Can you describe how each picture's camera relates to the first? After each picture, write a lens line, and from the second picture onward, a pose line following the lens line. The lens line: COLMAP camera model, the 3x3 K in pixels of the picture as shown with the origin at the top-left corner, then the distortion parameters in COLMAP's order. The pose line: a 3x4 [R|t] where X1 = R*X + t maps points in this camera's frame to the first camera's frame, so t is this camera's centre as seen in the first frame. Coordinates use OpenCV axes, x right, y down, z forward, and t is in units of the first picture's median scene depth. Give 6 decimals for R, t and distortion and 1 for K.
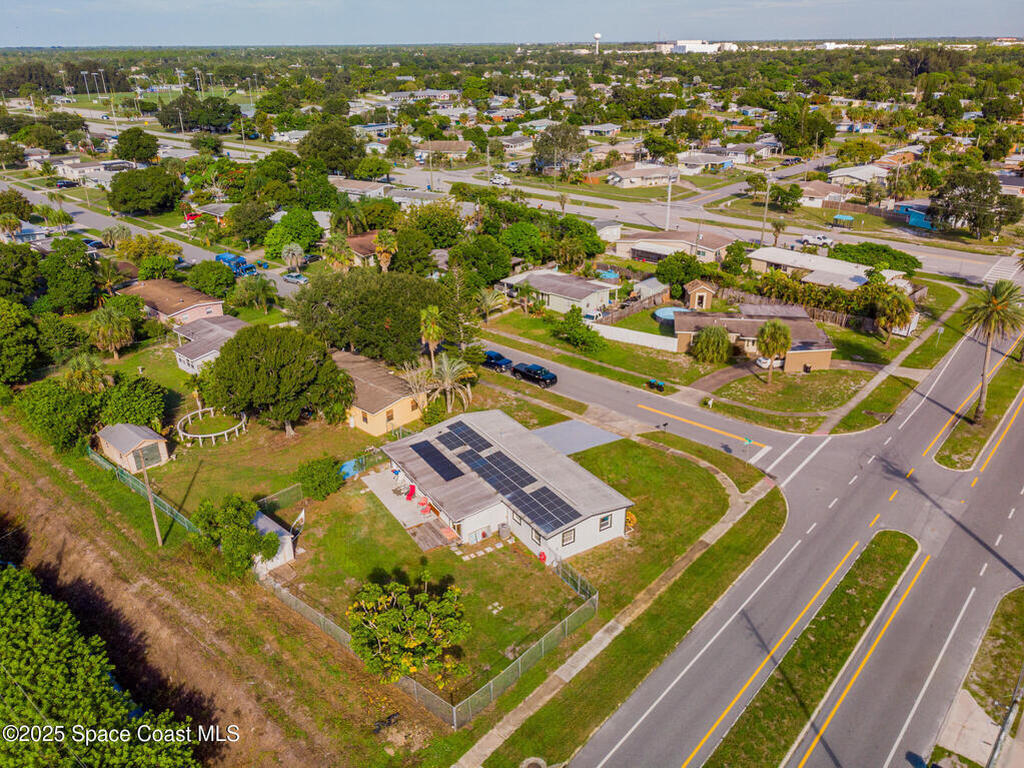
lens RADIAL K [[760.5, 0, 514.2], [0, 760.5, 387.3], [0, 0, 1]] dist [0.006086, 0.002249]
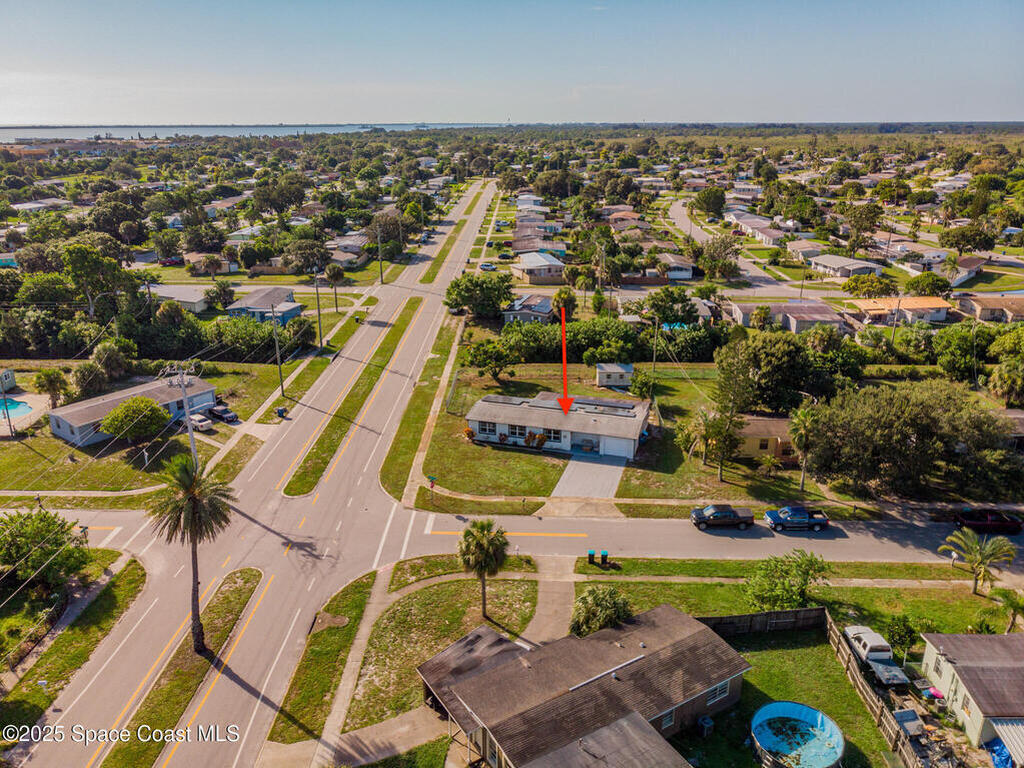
lens RADIAL K [[741.9, 0, 508.7], [0, 741.9, 435.2], [0, 0, 1]] dist [0.005174, -0.004305]
pose [[-0.765892, 0.261264, -0.587496, 0.619539], [-0.260343, 0.709457, 0.654899, -0.518092], [0.587904, 0.654532, -0.475349, 1.144238]]
